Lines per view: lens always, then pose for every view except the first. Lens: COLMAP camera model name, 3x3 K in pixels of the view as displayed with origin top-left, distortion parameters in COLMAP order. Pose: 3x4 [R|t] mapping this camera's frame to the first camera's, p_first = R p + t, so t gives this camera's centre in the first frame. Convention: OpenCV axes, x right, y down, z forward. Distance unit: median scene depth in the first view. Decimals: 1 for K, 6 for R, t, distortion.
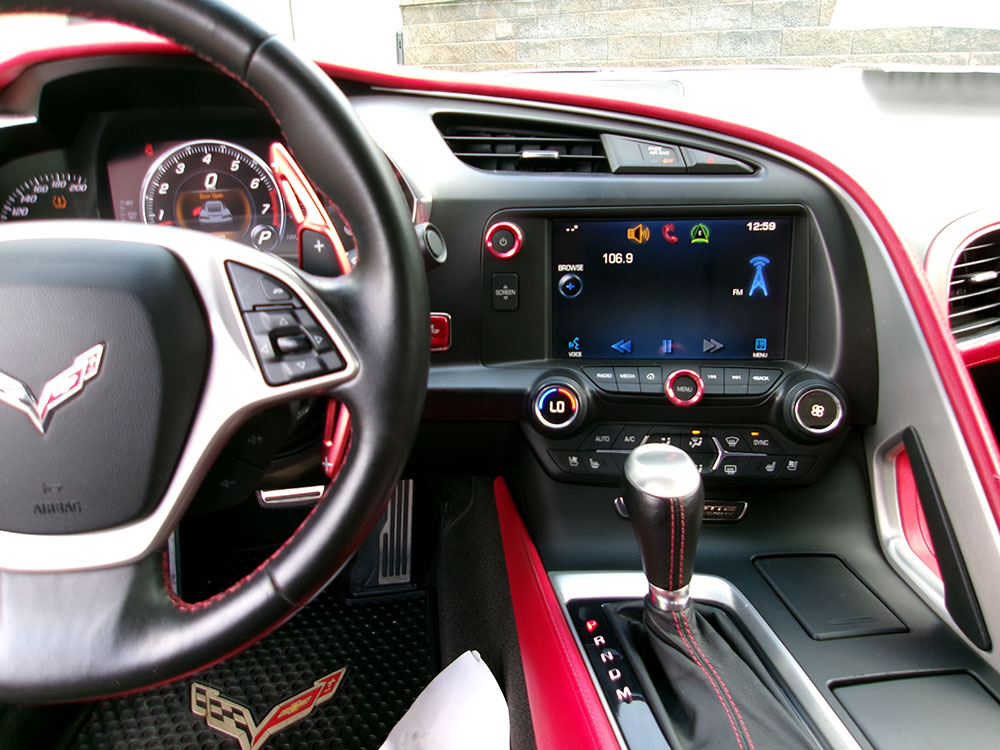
lens RADIAL K [[772.1, 0, 503.9], [0, 772.1, 363.2], [0, 0, 1]] dist [-0.038287, 0.076715]
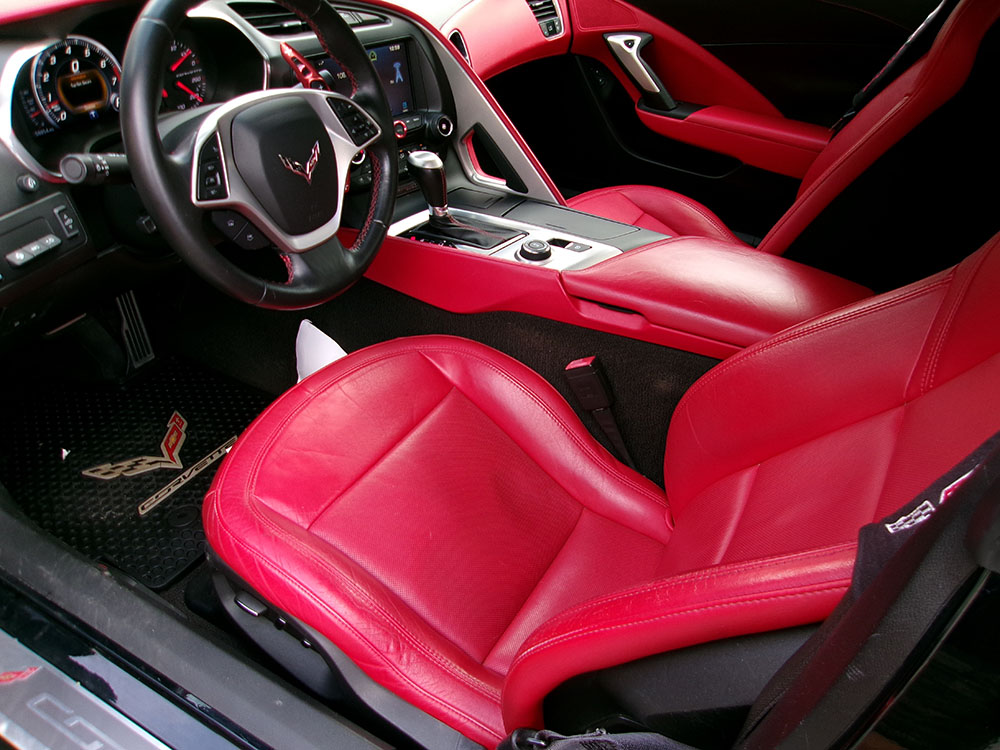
lens RADIAL K [[779.8, 0, 514.0], [0, 779.8, 371.2], [0, 0, 1]] dist [0.000399, 0.018591]
pose [[0.576474, -0.429159, 0.695342, -1.214015], [0.239165, 0.902323, 0.358627, -0.057431], [-0.781331, -0.040438, 0.622805, -0.577679]]
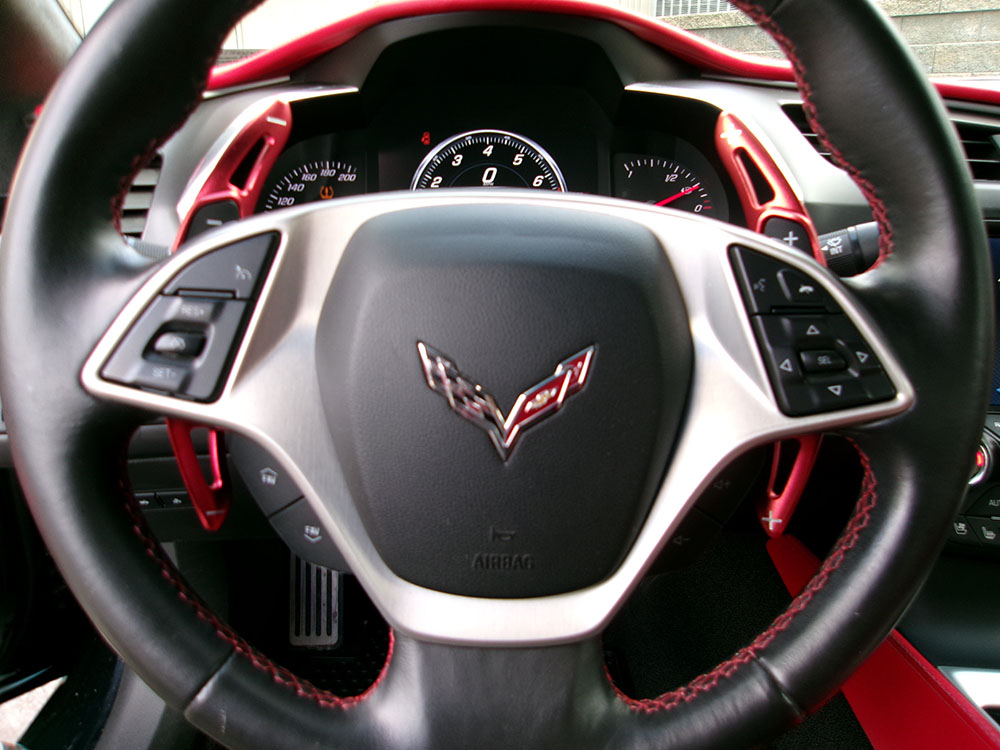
lens RADIAL K [[773.6, 0, 500.0], [0, 773.6, 375.0], [0, 0, 1]] dist [-0.042274, 0.003665]
pose [[0.996248, 0.053416, -0.068097, -0.311683], [-0.055721, 0.997921, -0.032400, 0.017651], [0.066225, 0.036073, 0.997152, 0.139825]]
